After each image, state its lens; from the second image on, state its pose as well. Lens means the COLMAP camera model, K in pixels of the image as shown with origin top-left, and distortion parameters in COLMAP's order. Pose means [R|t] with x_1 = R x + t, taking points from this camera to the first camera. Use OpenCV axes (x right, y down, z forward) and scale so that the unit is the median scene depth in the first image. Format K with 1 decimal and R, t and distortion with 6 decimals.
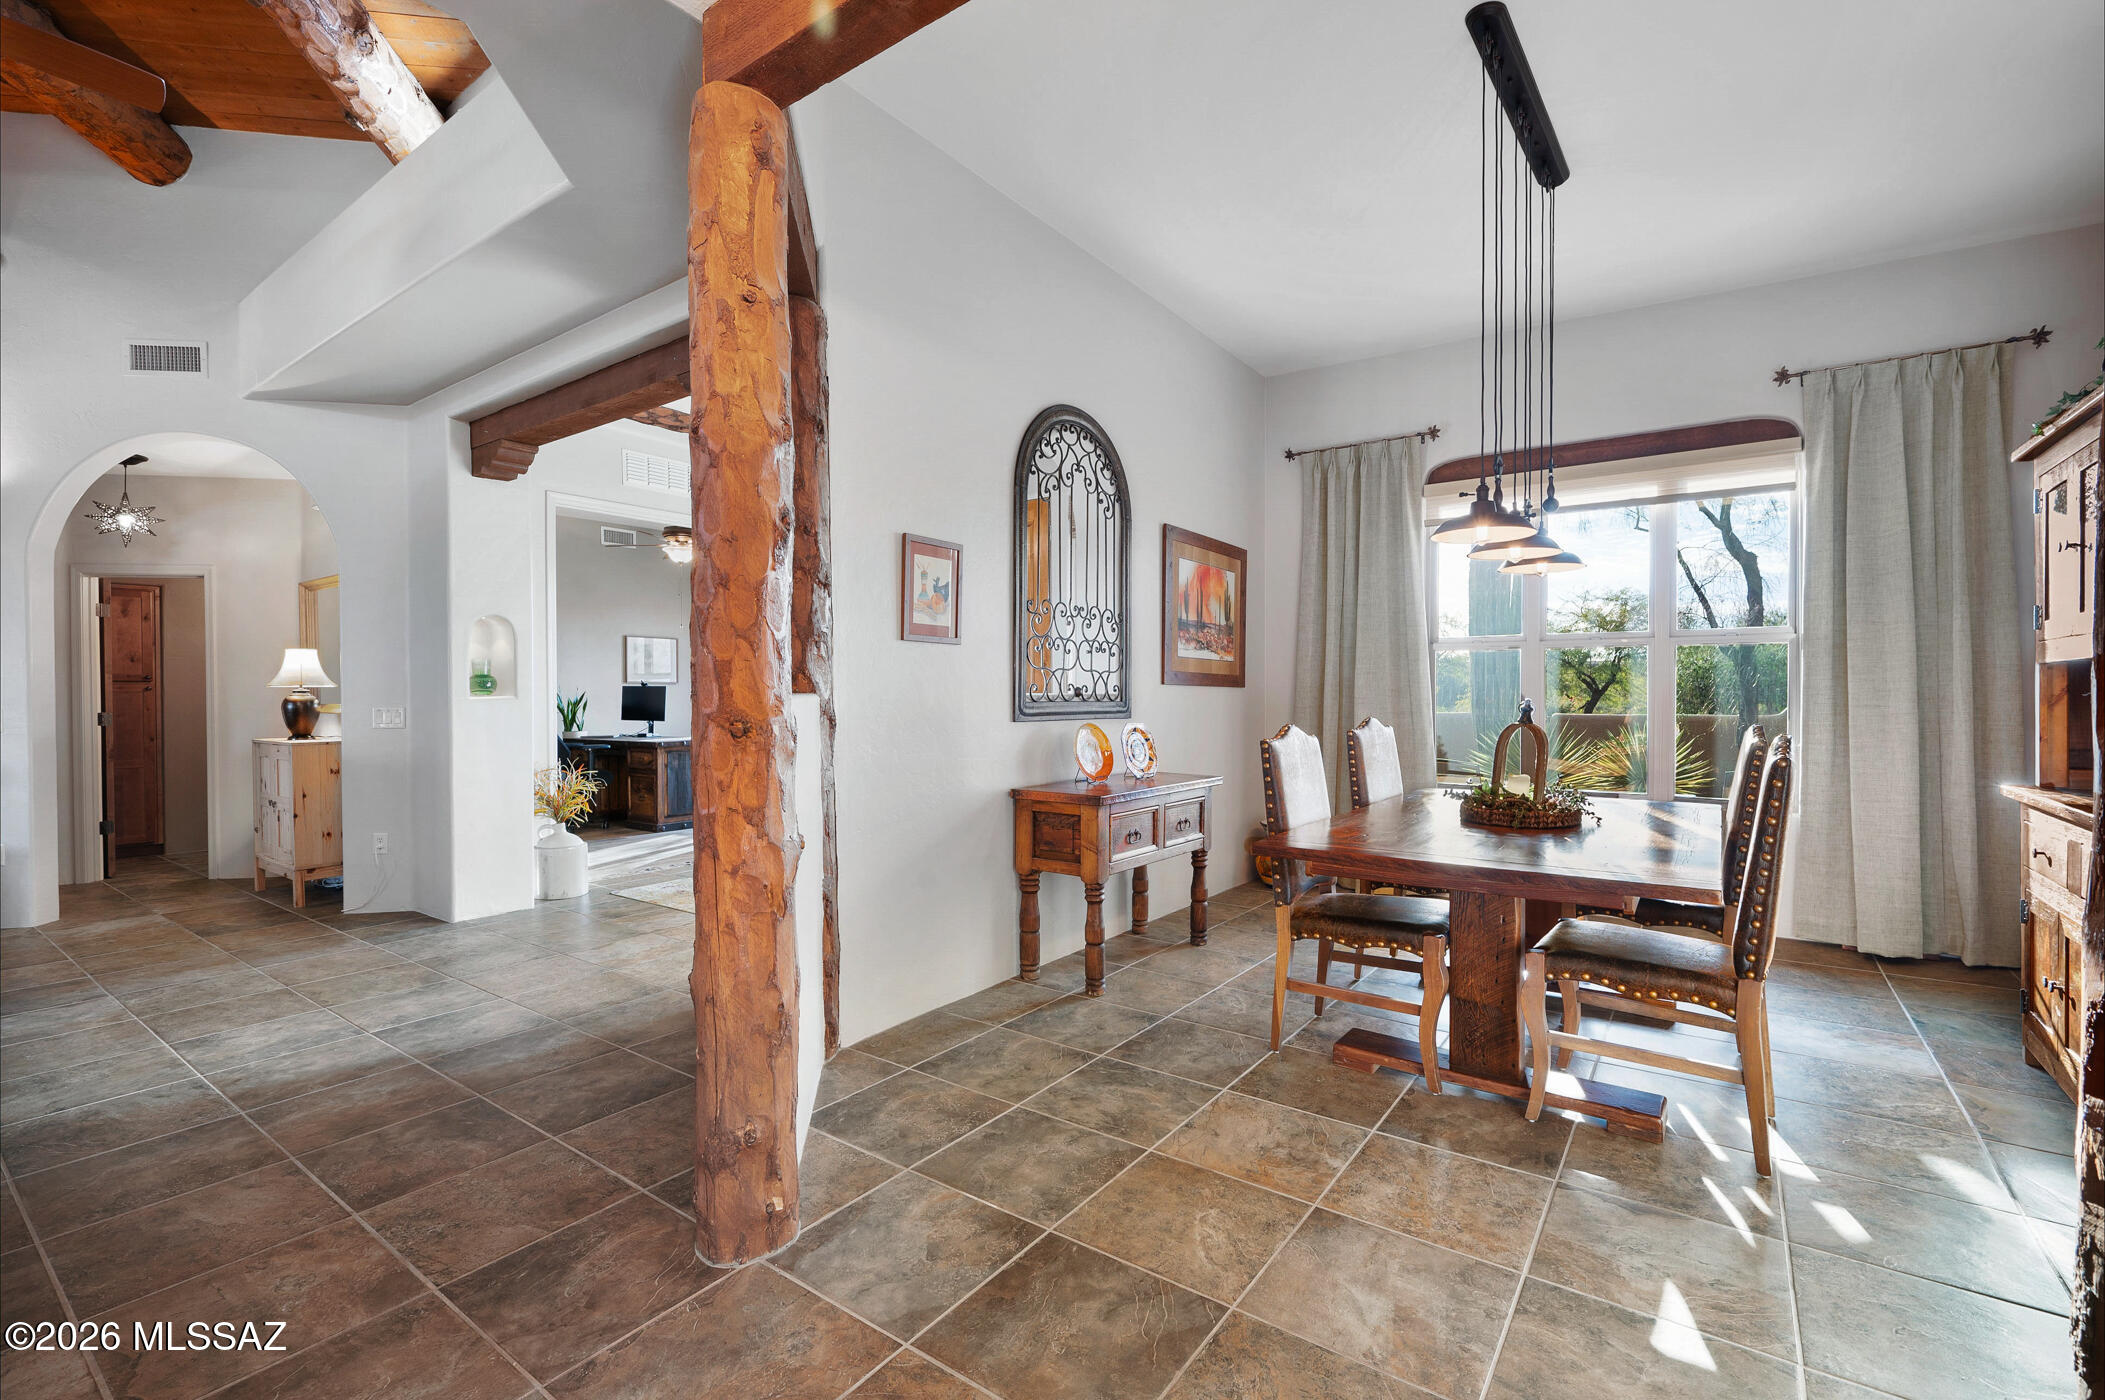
lens RADIAL K [[956.2, 0, 1022.3], [0, 956.2, 695.8], [0, 0, 1]] dist [-0.002428, 0.000423]
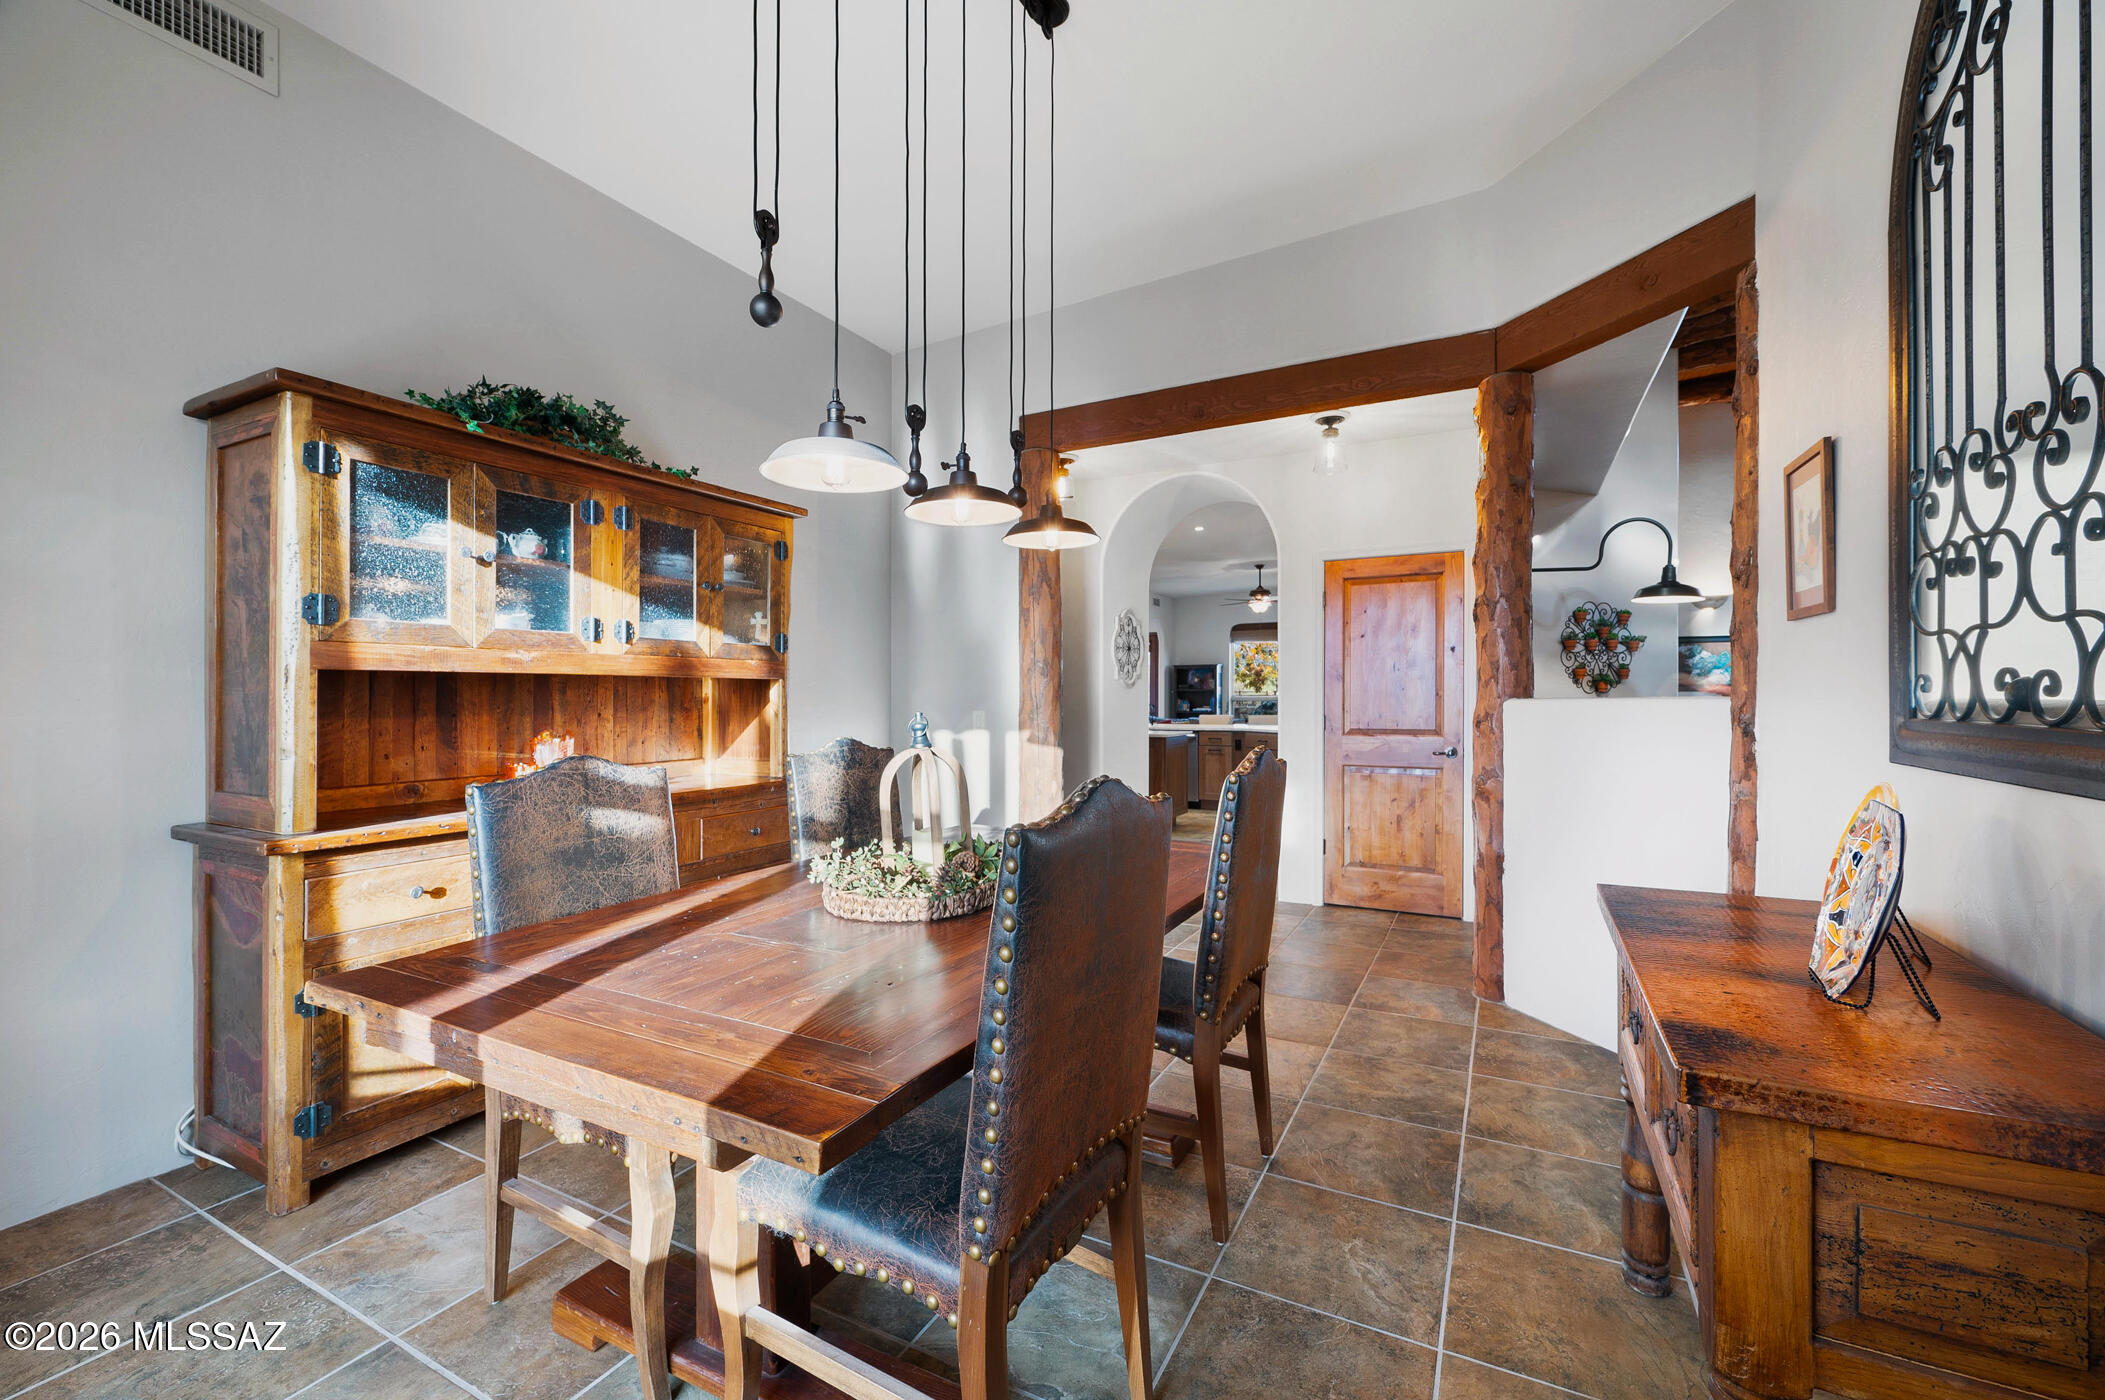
lens RADIAL K [[827.4, 0, 1049.0], [0, 827.4, 699.8], [0, 0, 1]] dist [-0.003018, 0.000046]
pose [[-0.989386, 0.006512, -0.145165, 0.418235], [0.006832, 0.999975, -0.001705, -0.004948], [0.145150, -0.002678, -0.989406, 1.277615]]
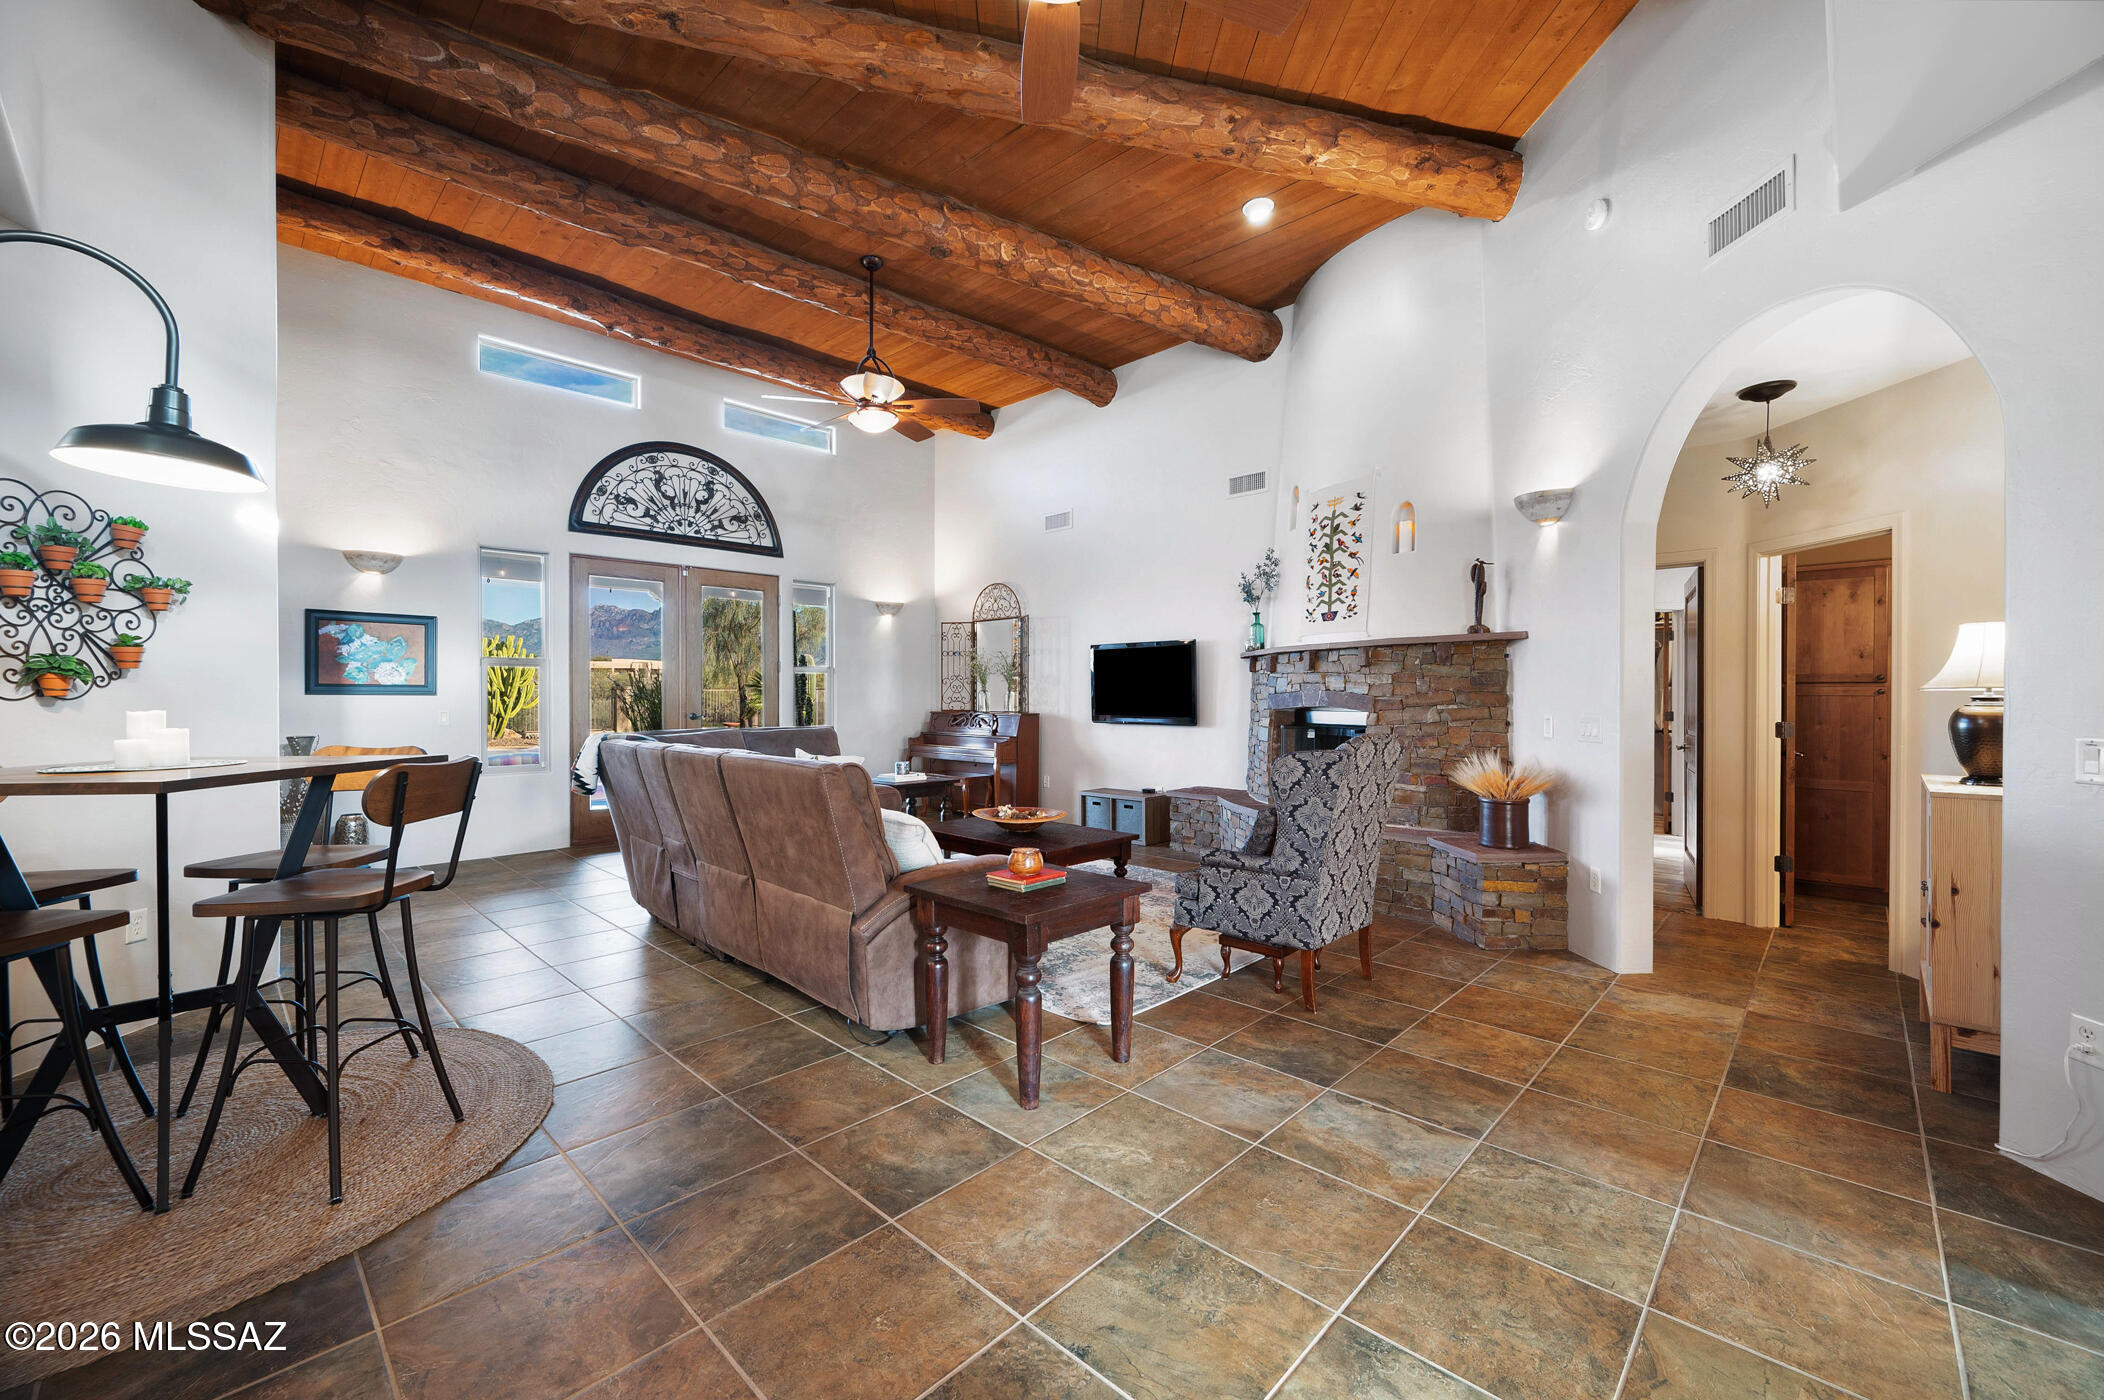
lens RADIAL K [[827.0, 0, 1063.3], [0, 827.0, 705.7], [0, 0, 1]] dist [-0.003018, 0.000046]
pose [[-0.105779, 0.013133, -0.994303, -0.312376], [0.005317, 0.999906, 0.012641, -0.013073], [0.994375, -0.003950, -0.105839, 0.729848]]
